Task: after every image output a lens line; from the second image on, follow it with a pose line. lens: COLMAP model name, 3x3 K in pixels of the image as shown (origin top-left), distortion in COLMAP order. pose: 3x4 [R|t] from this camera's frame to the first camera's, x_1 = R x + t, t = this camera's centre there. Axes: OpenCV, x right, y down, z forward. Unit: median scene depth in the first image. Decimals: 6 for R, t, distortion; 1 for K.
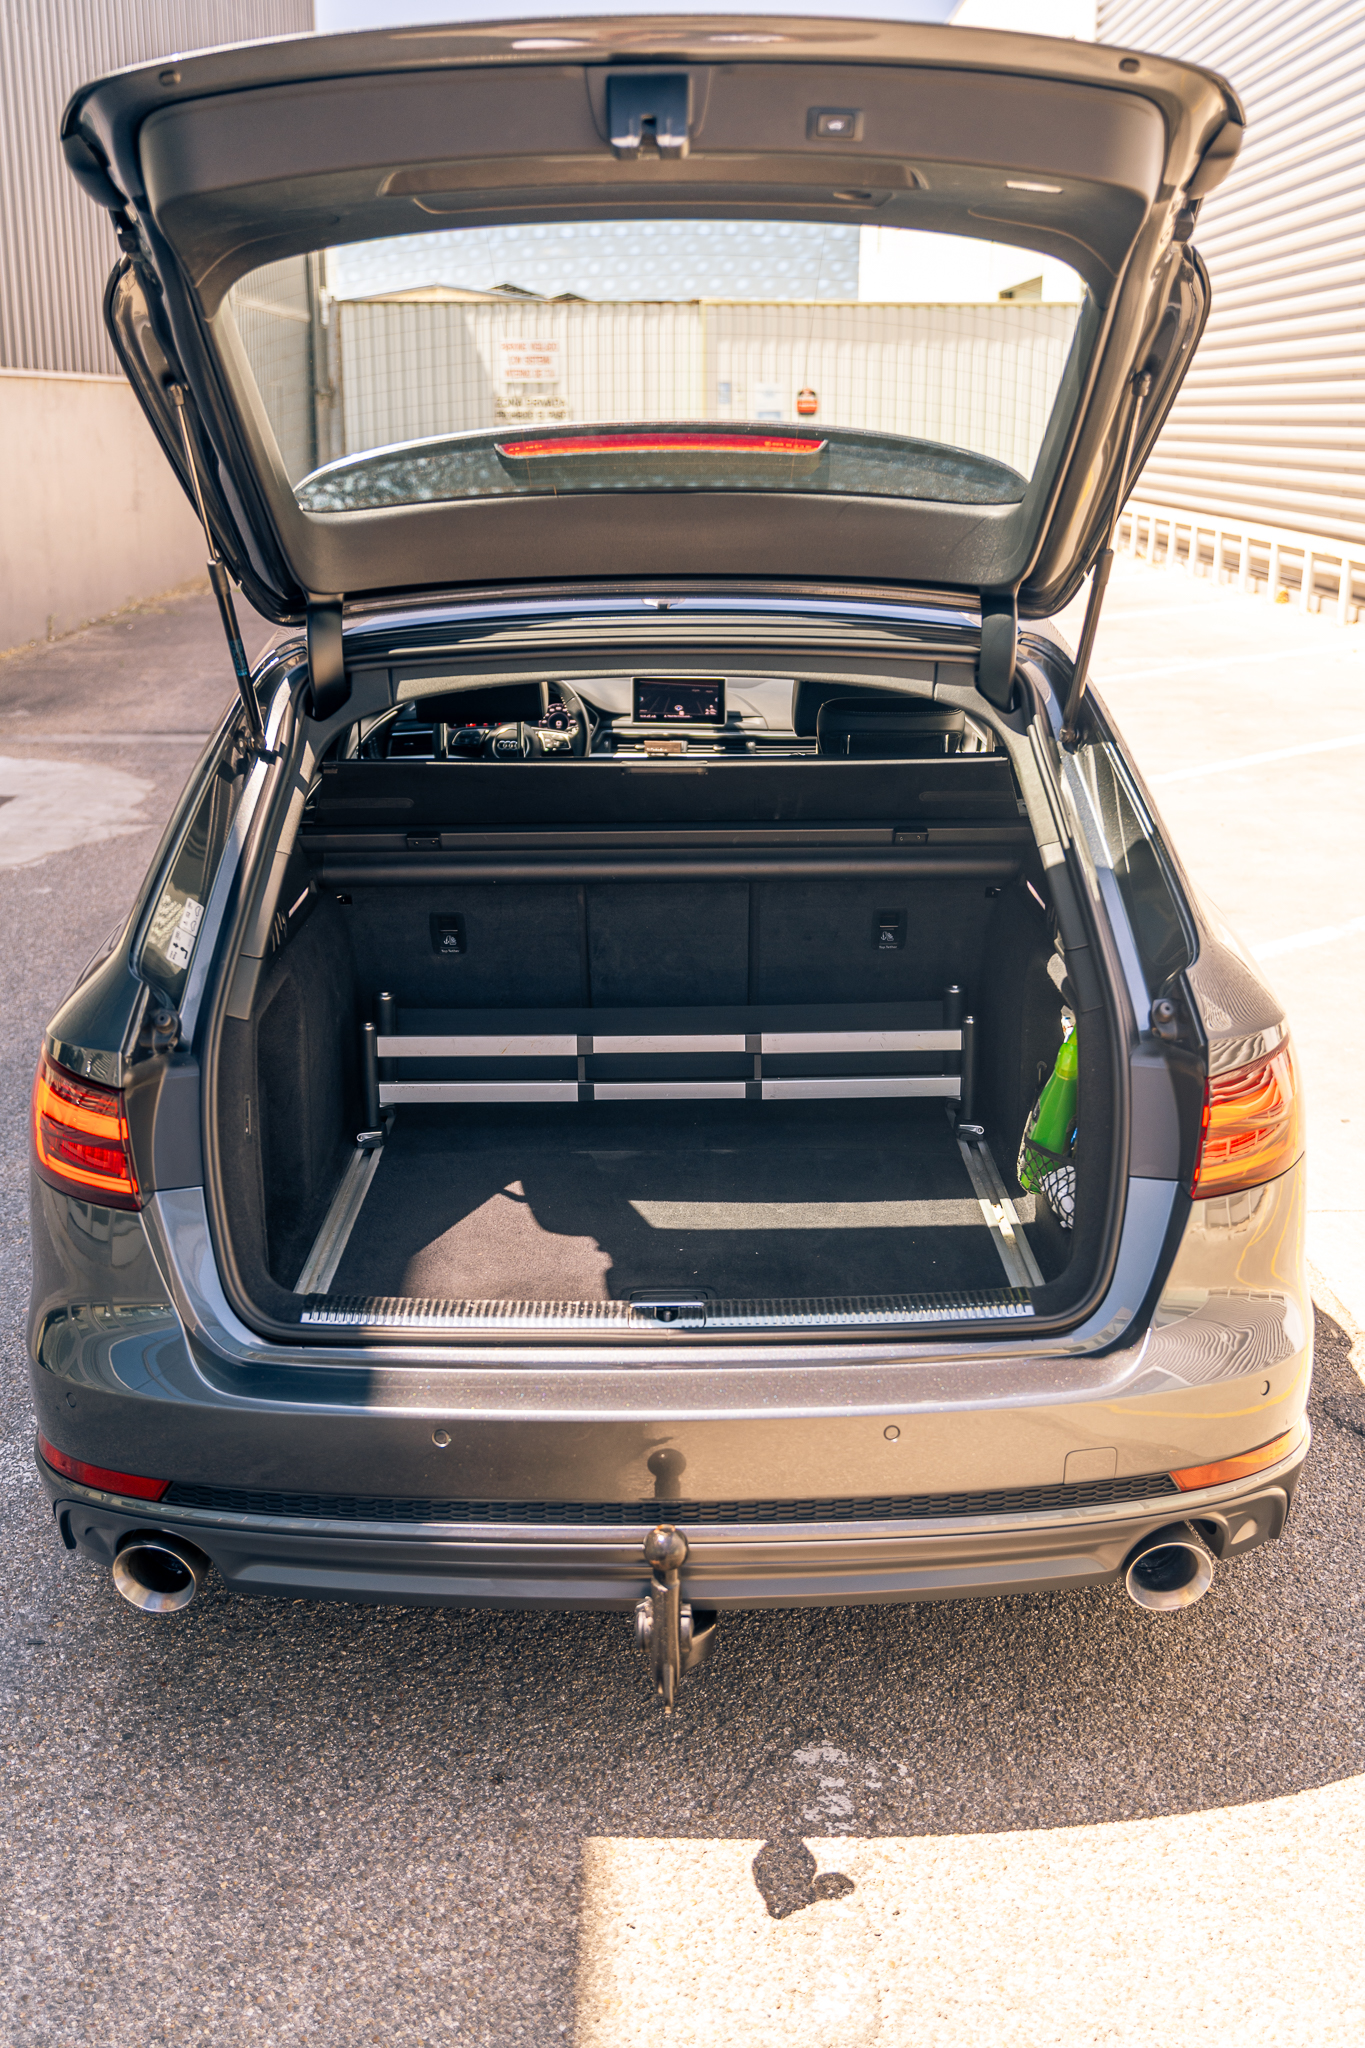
lens RADIAL K [[2201.3, 0, 696.1], [0, 2201.3, 1015.6], [0, 0, 1]] dist [0.057263, 0.000000]
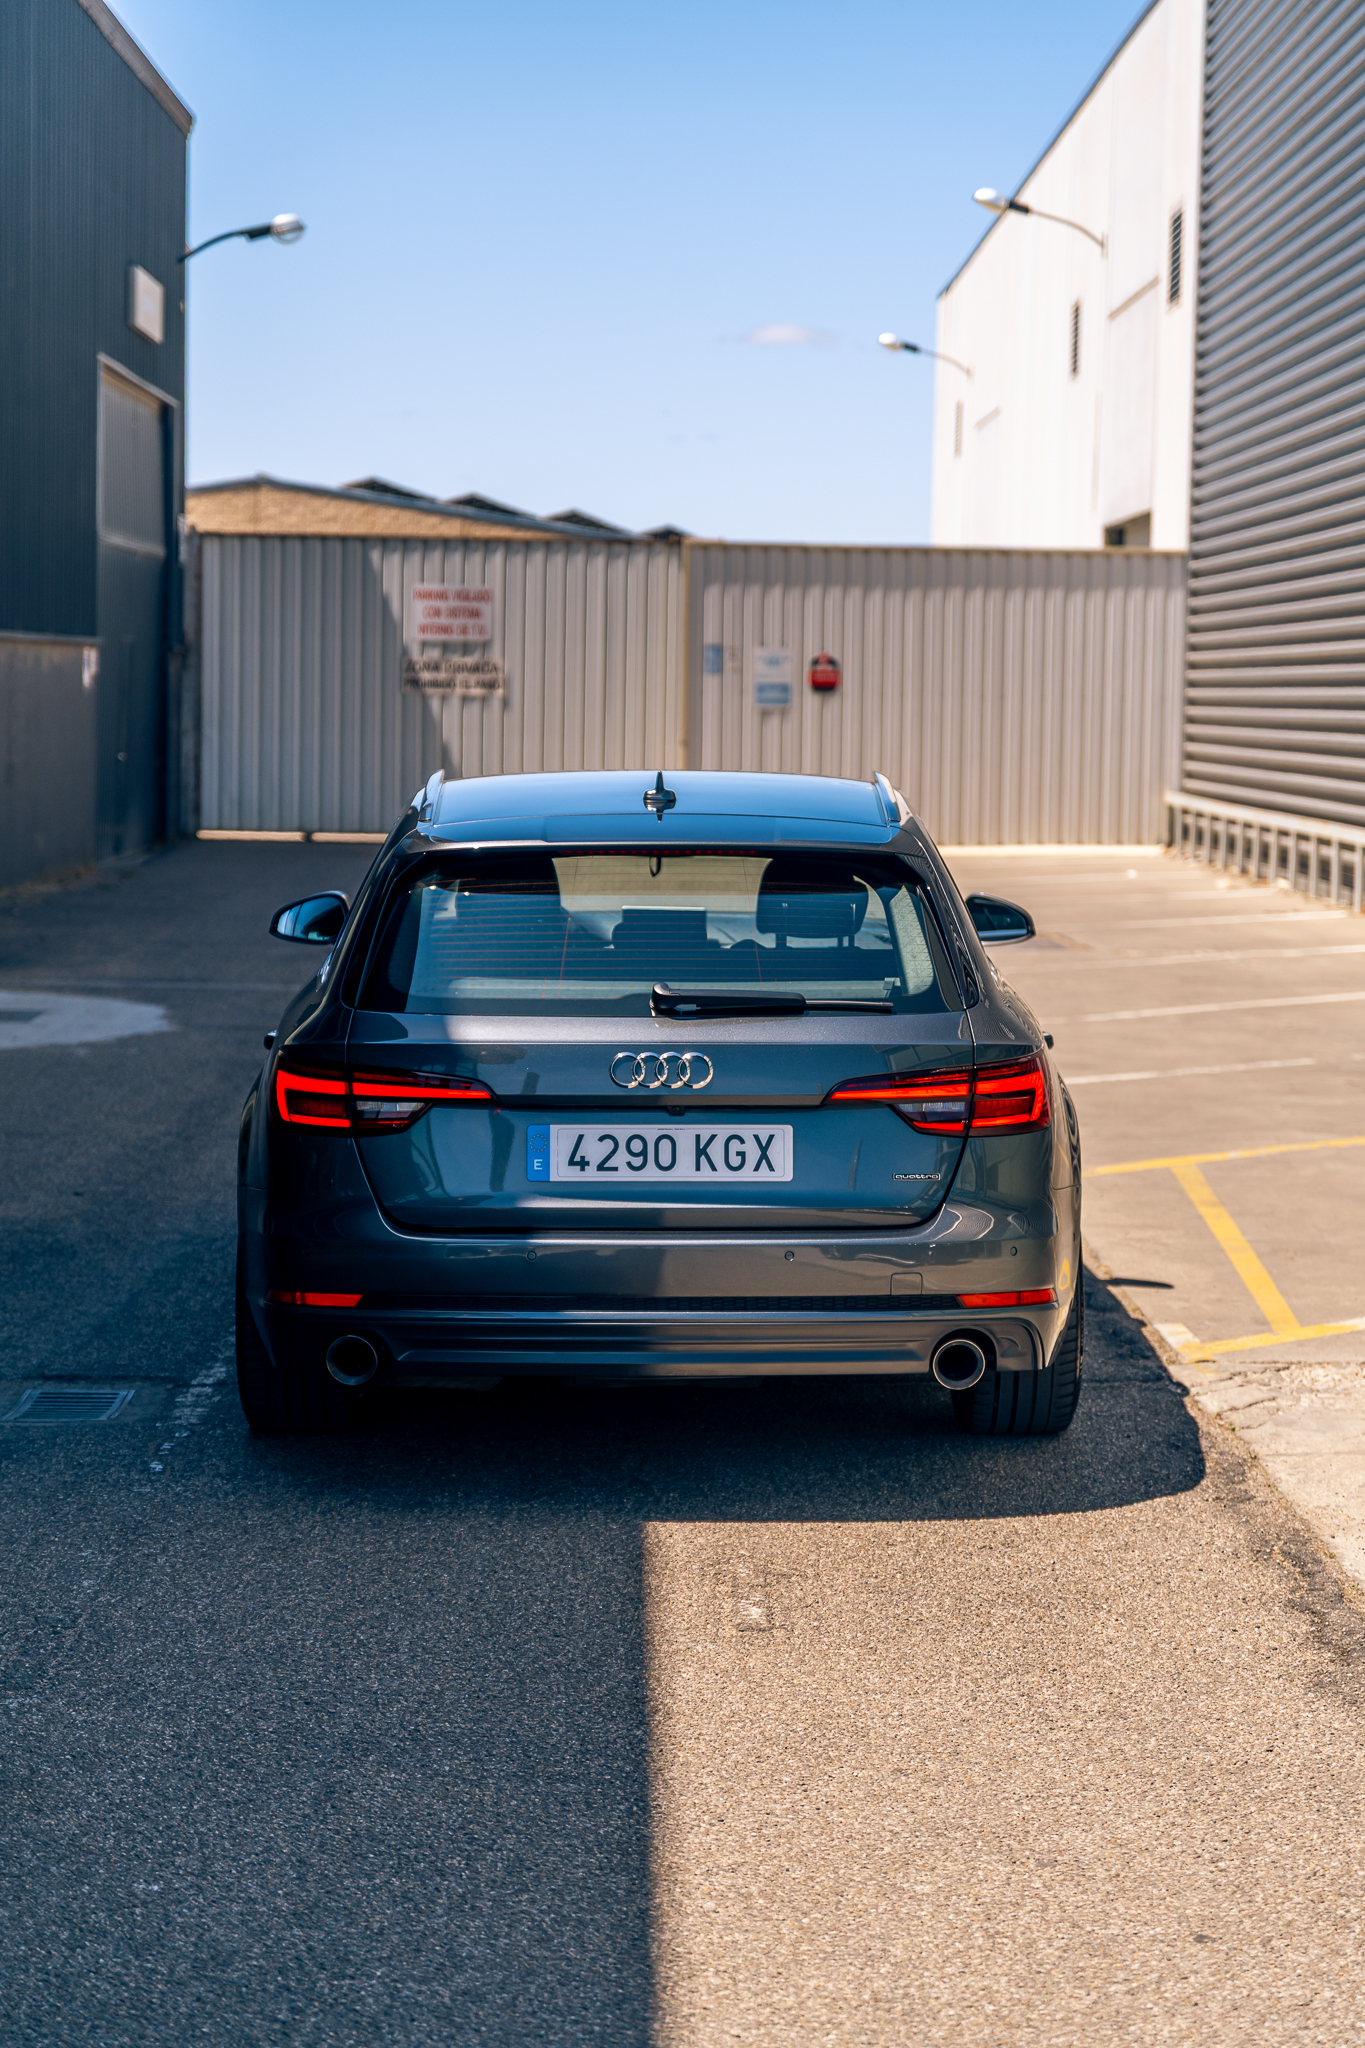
lens RADIAL K [[3992.7, 0, 679.6], [0, 3992.7, 1025.0], [0, 0, 1]] dist [-0.004938, 0.000000]
pose [[0.999772, 0.021240, 0.002174, 0.000392], [-0.020473, 0.982597, -0.184619, 0.085102], [-0.006058, 0.184533, 0.982808, -0.290123]]
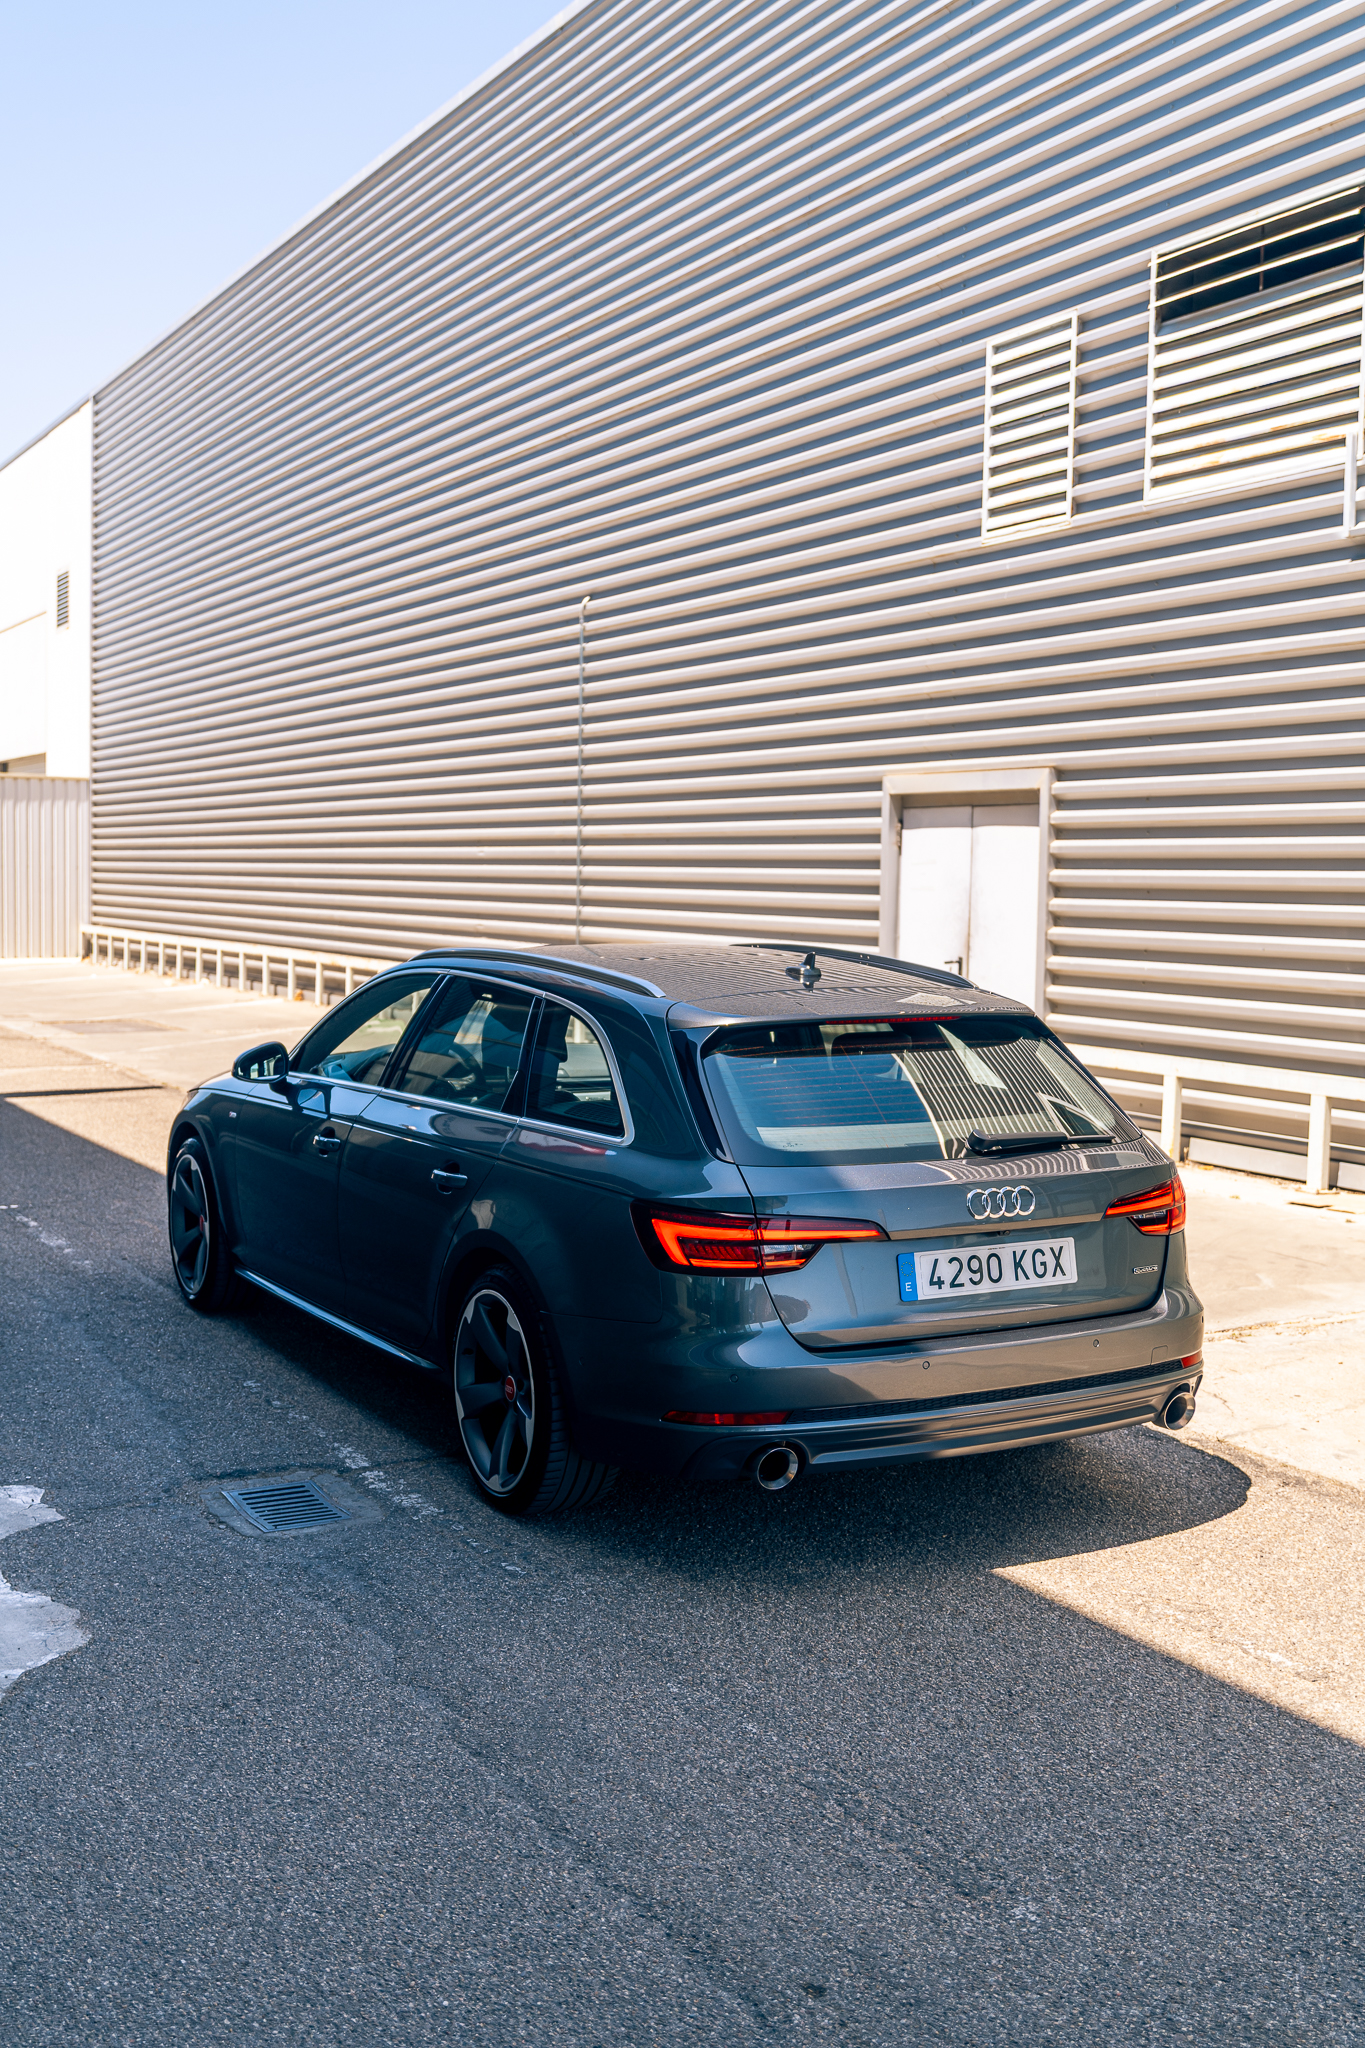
lens RADIAL K [[2201.3, 0, 676.6], [0, 2201.3, 1018.1], [0, 0, 1]] dist [0.057263, 0.000000]
pose [[0.889035, -0.013268, 0.457647, -0.175812], [0.104808, 0.978935, -0.175220, 0.032260], [-0.445682, 0.203741, 0.871698, -0.103445]]
